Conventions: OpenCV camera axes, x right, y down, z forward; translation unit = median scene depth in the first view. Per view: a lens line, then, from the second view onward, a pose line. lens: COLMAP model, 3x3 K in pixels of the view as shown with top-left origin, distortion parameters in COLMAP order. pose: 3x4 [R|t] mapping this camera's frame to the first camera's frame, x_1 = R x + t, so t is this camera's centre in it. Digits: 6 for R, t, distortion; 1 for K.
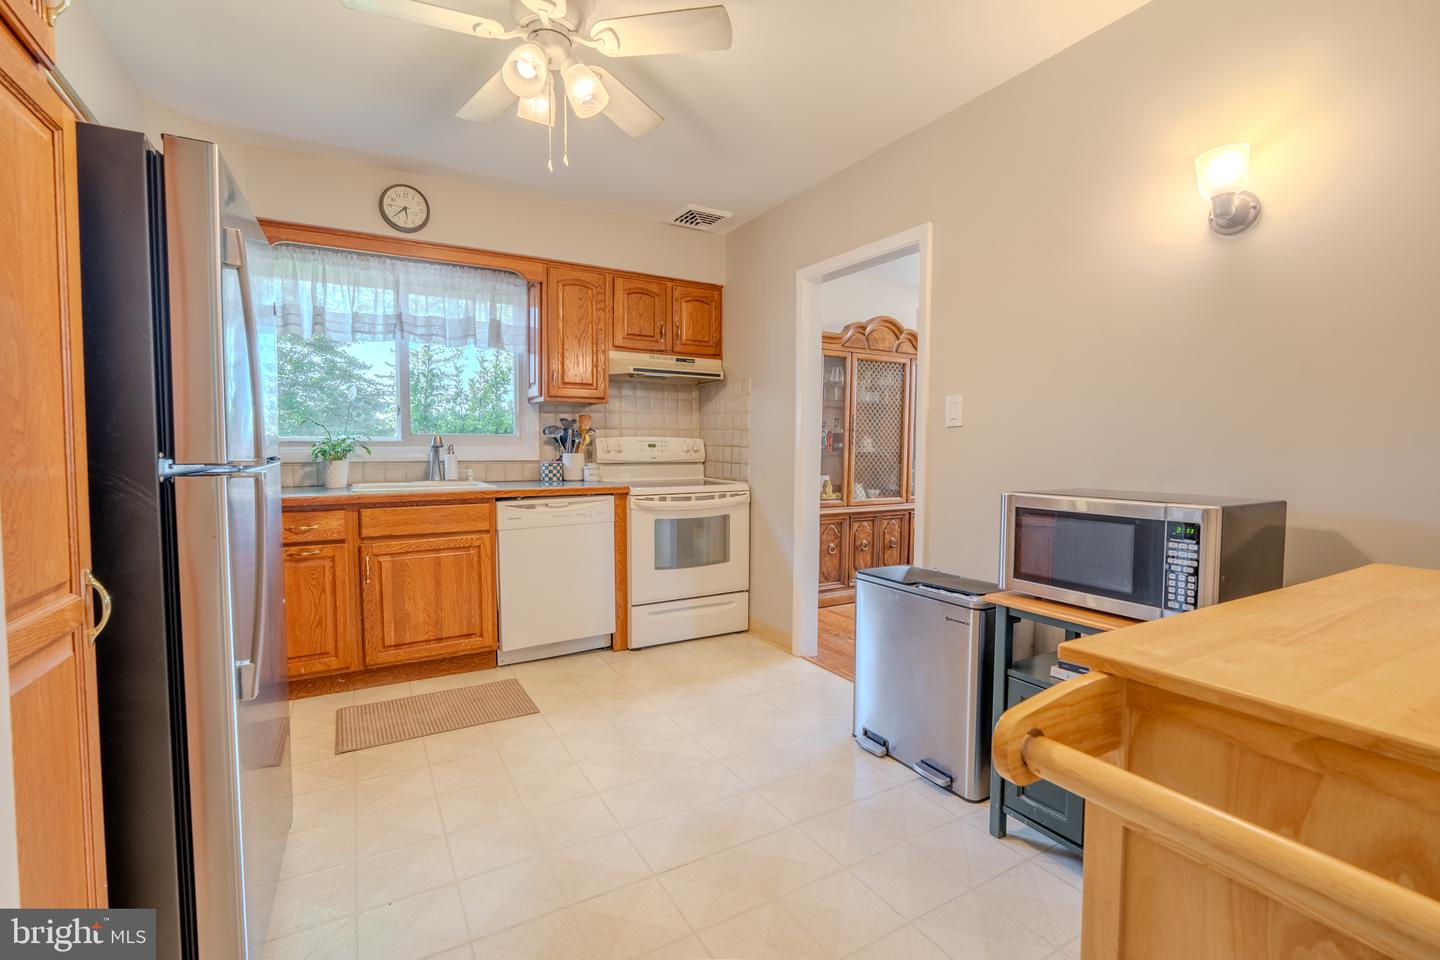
lens RADIAL K [[634.2, 0, 718.6], [0, 634.2, 477.9], [0, 0, 1]] dist [-0.014858, 0.004557]
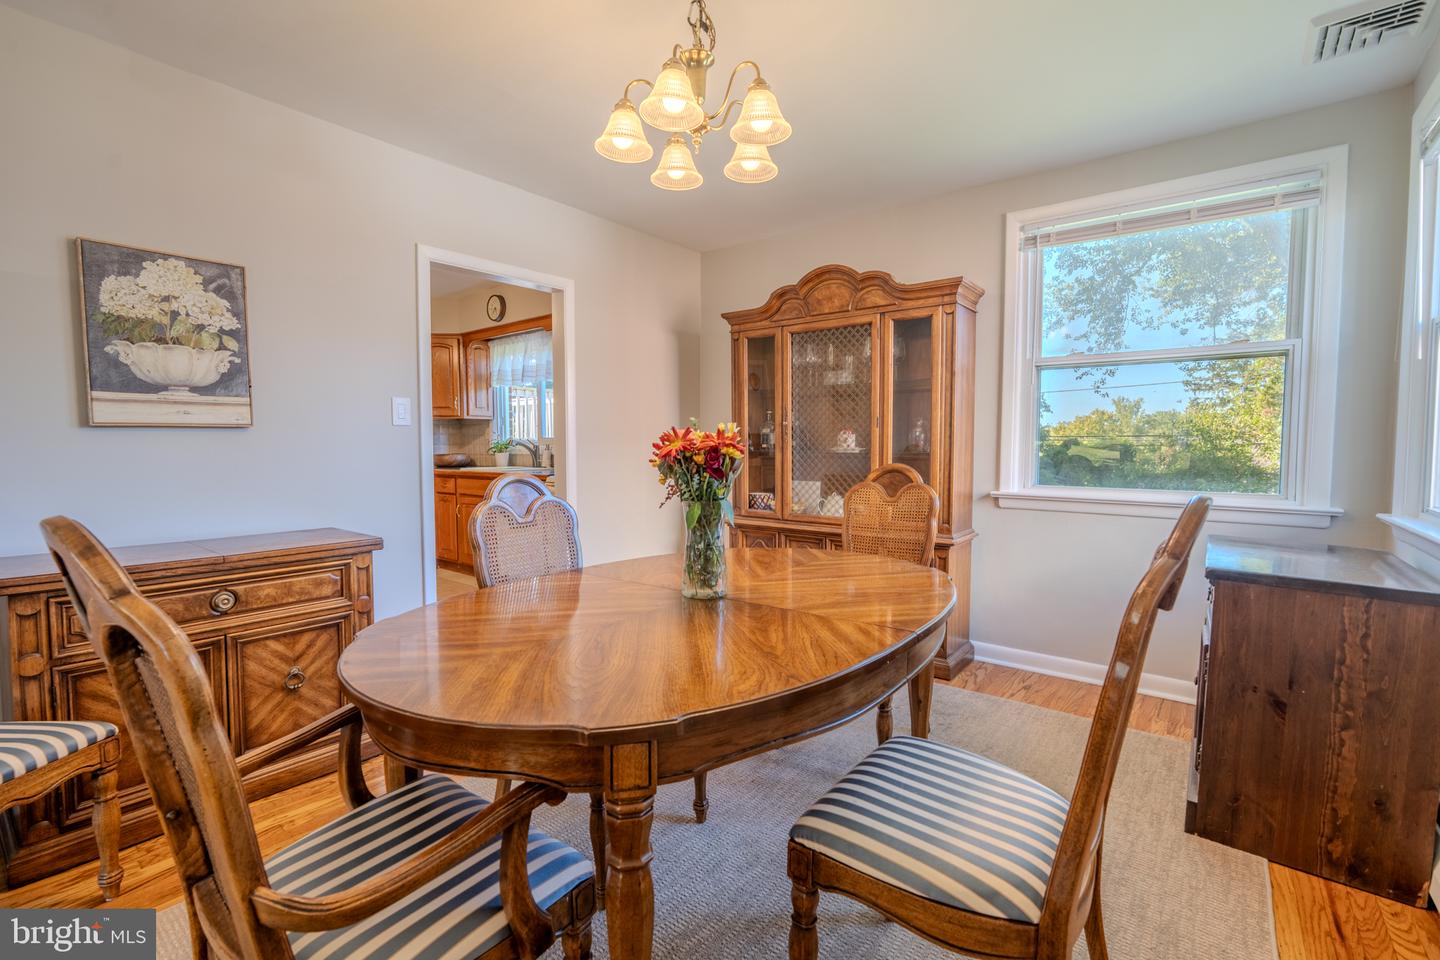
lens RADIAL K [[634.2, 0, 718.6], [0, 634.2, 477.9], [0, 0, 1]] dist [-0.014858, 0.004557]
pose [[0.357503, 0.045040, -0.932825, 1.210301], [-0.049408, 0.998350, 0.029268, -0.037908], [0.932604, 0.035625, 0.359139, 0.846880]]
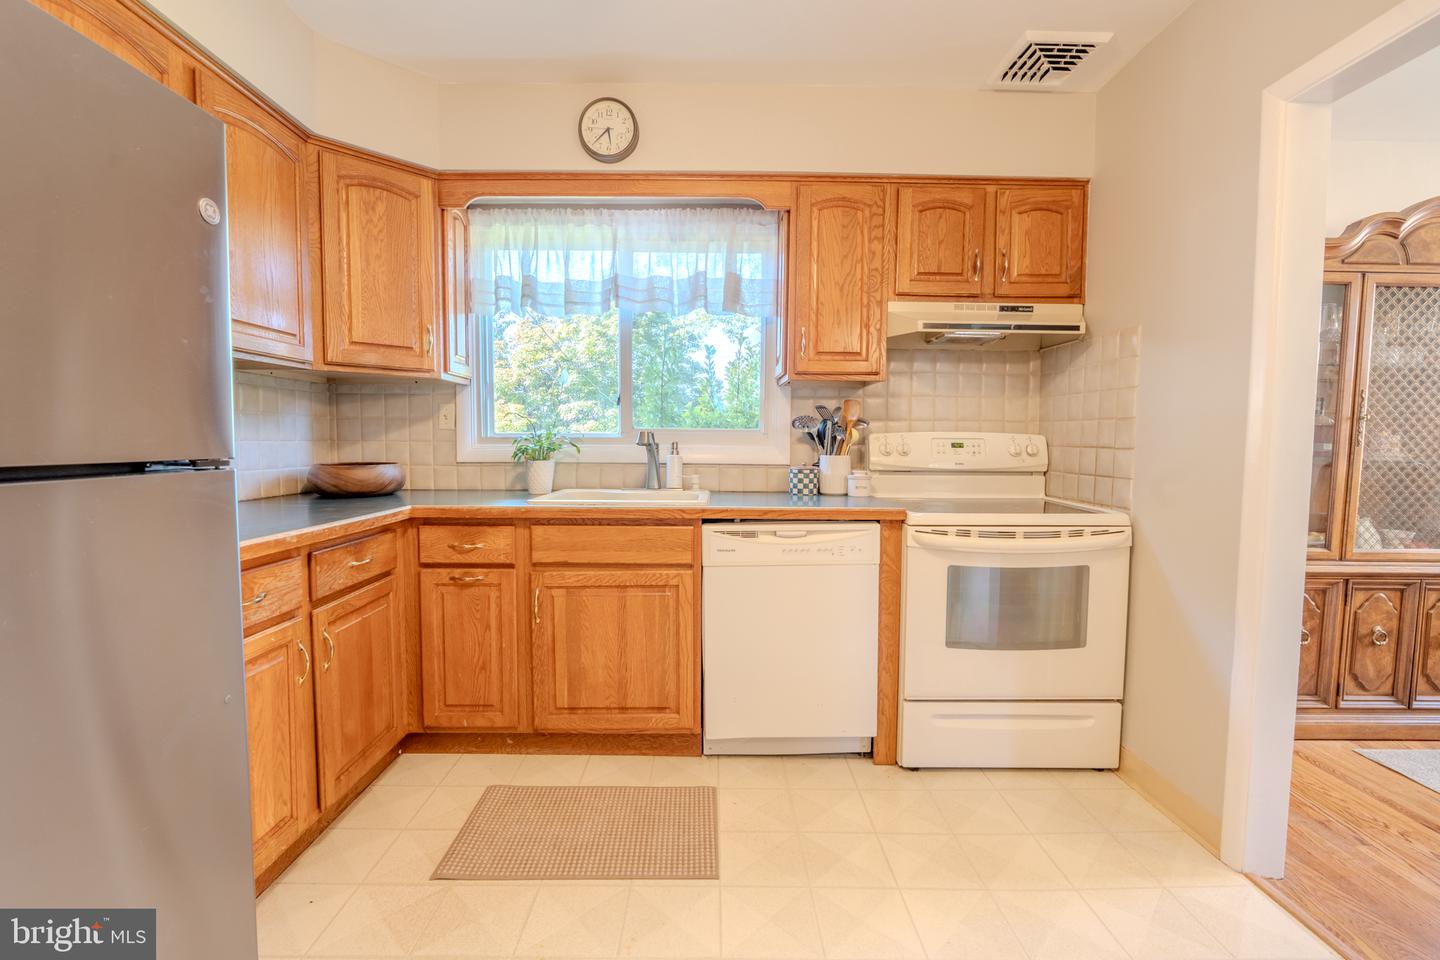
lens RADIAL K [[634.2, 0, 718.6], [0, 634.2, 477.9], [0, 0, 1]] dist [-0.014858, 0.004557]
pose [[0.869803, 0.031942, -0.492363, 0.004620], [-0.031049, 0.999468, 0.009990, -0.018705], [0.492420, 0.006598, 0.870332, 0.359519]]
